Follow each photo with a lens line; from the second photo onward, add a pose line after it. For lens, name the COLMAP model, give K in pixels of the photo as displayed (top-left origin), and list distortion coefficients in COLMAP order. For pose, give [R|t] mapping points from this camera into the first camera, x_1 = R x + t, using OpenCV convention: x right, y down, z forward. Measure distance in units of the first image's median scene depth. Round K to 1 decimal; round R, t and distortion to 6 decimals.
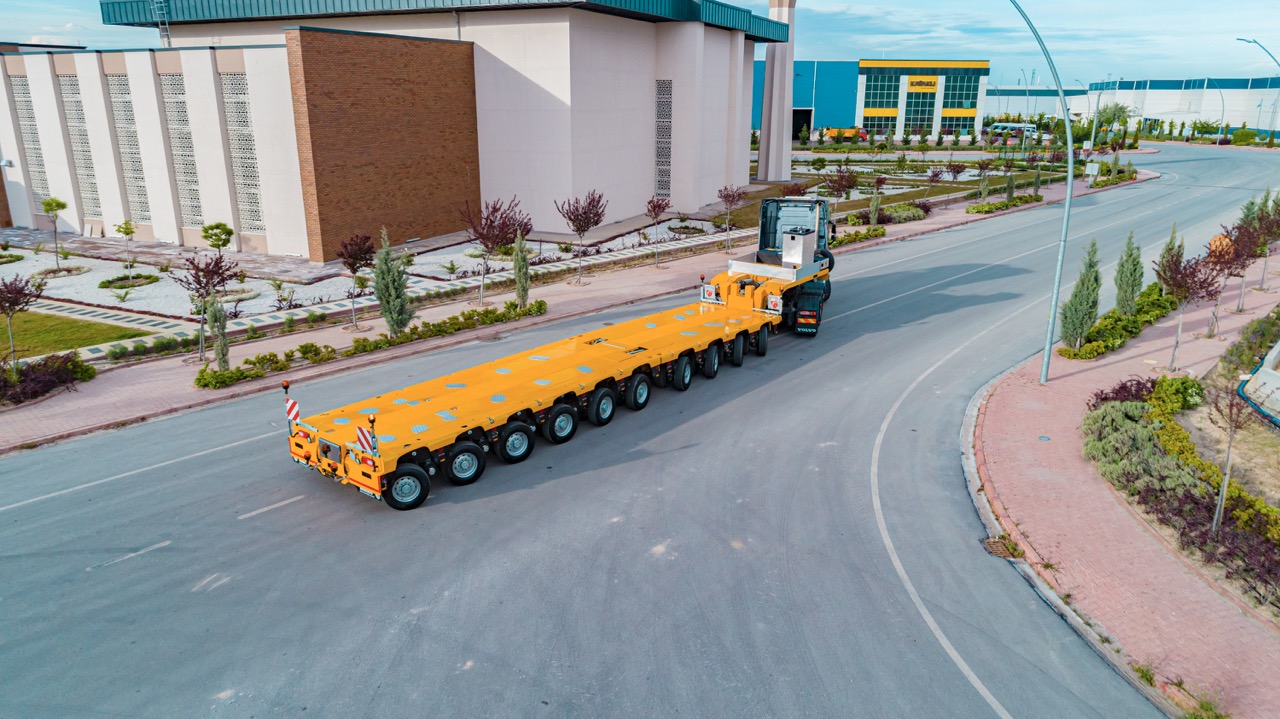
lens RADIAL K [[866.7, 0, 639.6], [0, 866.7, 386.3], [0, 0, 1]] dist [-0.007949, 0.005064]
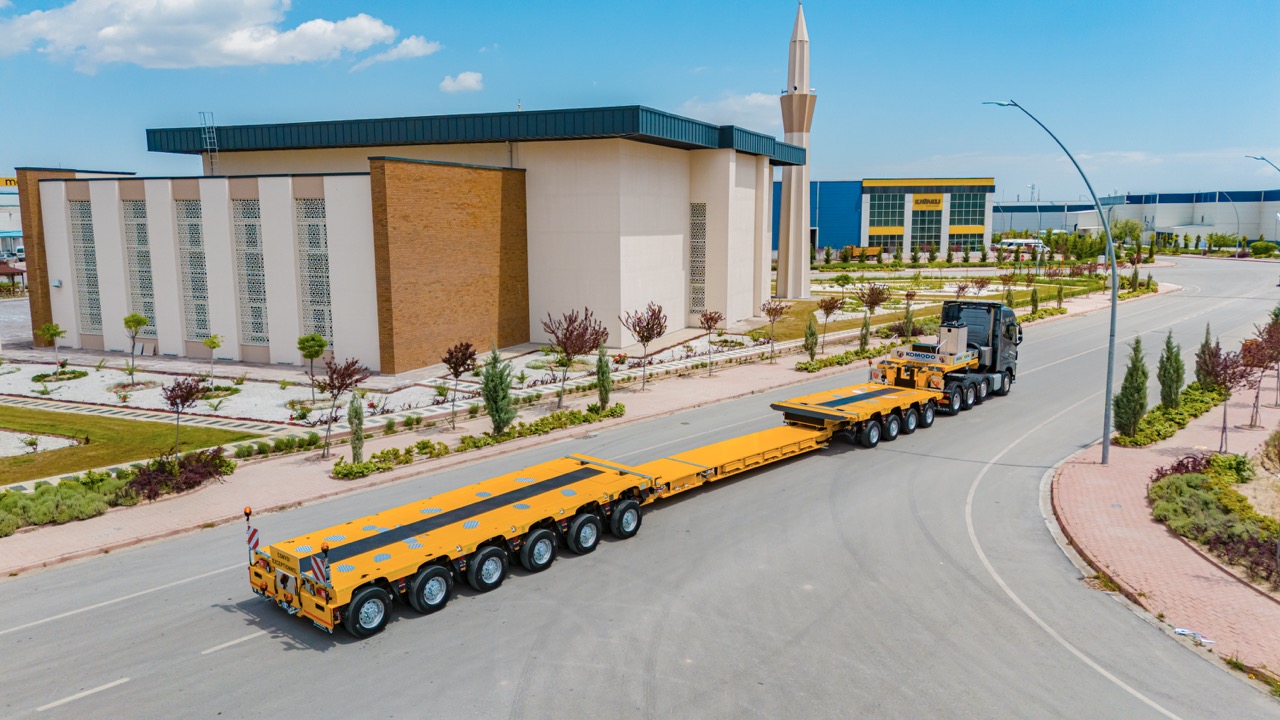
lens RADIAL K [[952.2, 0, 639.5], [0, 952.2, 385.8], [0, 0, 1]] dist [0.095205, -0.106513]
pose [[0.999615, -0.012780, 0.024644, -0.078974], [0.016295, 0.988829, -0.148158, 0.036061], [-0.022476, 0.148503, 0.988657, -0.110543]]
